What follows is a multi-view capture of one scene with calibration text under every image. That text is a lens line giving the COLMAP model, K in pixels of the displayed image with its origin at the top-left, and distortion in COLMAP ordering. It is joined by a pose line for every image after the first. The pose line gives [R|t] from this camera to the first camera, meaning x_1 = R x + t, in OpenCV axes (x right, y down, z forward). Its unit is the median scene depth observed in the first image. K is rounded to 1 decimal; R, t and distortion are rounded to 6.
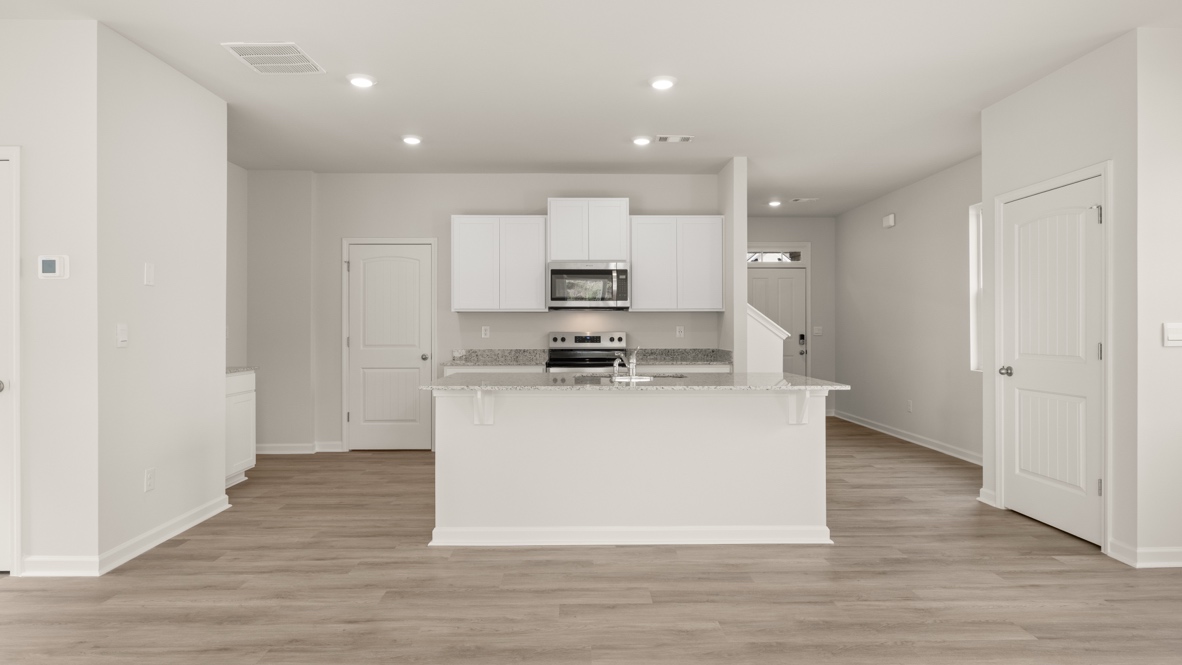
lens RADIAL K [[646.2, 0, 582.3], [0, 646.2, 335.7], [0, 0, 1]] dist [-0.001659, 0.000826]
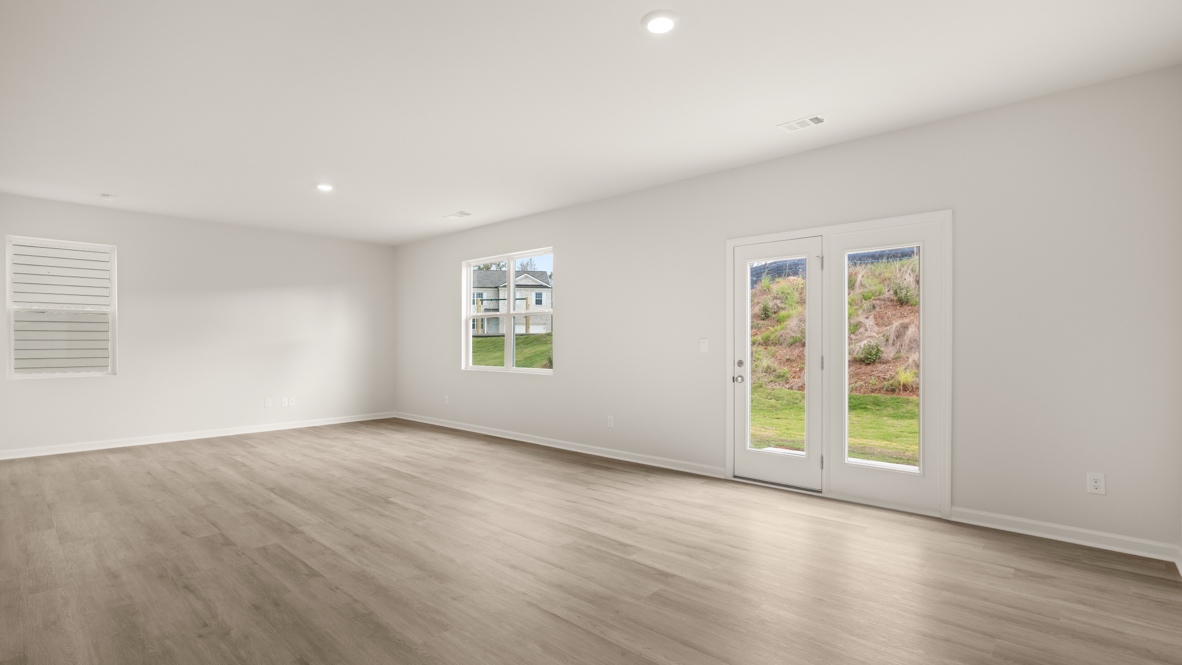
lens RADIAL K [[551.1, 0, 581.9], [0, 551.1, 332.9], [0, 0, 1]] dist [-0.005049, -0.000099]
pose [[-0.720370, 0.011154, 0.693500, -0.815798], [0.007783, 0.999938, -0.007998, -0.006472], [-0.693546, -0.000364, -0.720412, 0.532037]]
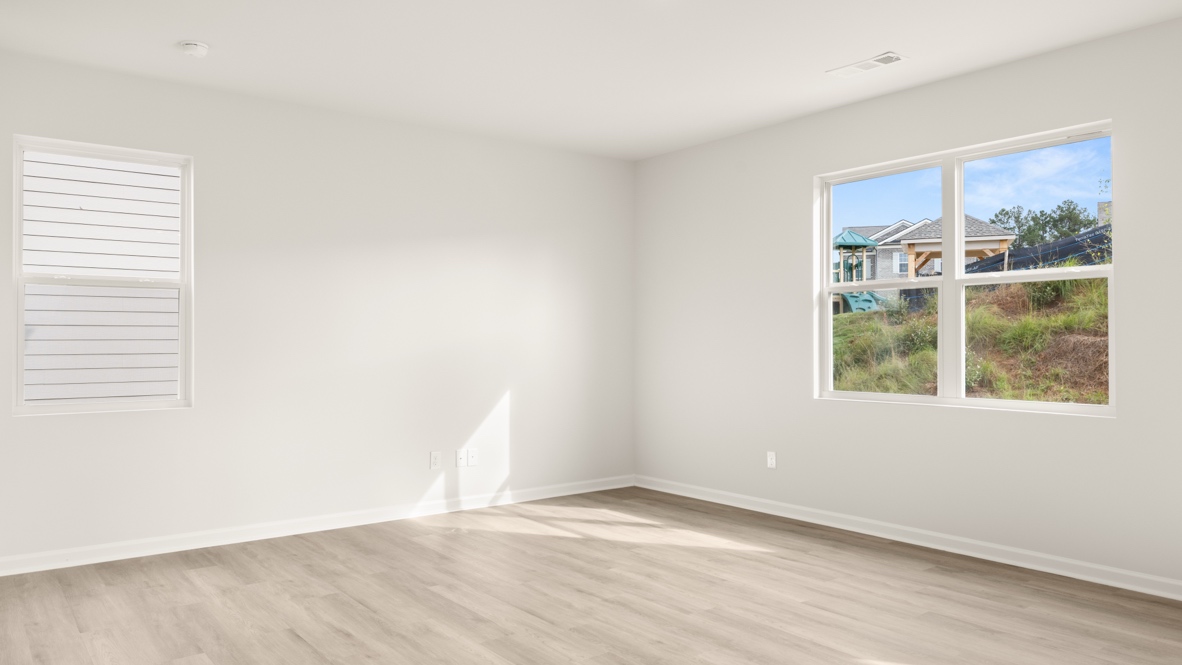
lens RADIAL K [[813.7, 0, 585.7], [0, 813.7, 330.0], [0, 0, 1]] dist [-0.004698, -0.000166]
pose [[-0.597752, 0.012975, 0.801576, -0.292922], [0.009314, 0.999914, -0.009240, -0.006501], [-0.801627, 0.001943, -0.597821, 0.561840]]
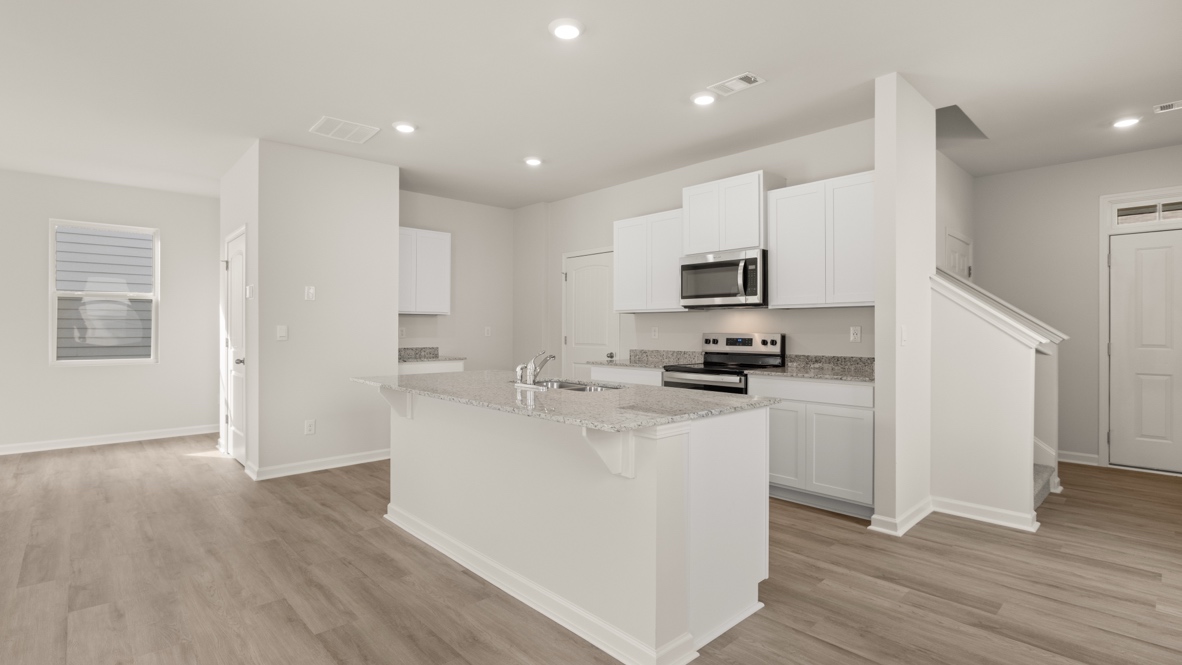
lens RADIAL K [[551.1, 0, 581.9], [0, 551.1, 332.9], [0, 0, 1]] dist [-0.005049, -0.000099]
pose [[0.666437, 0.006452, -0.745533, 0.460430], [-0.009905, 0.999951, -0.000200, -0.004630], [0.745495, 0.007518, 0.666469, 0.381241]]
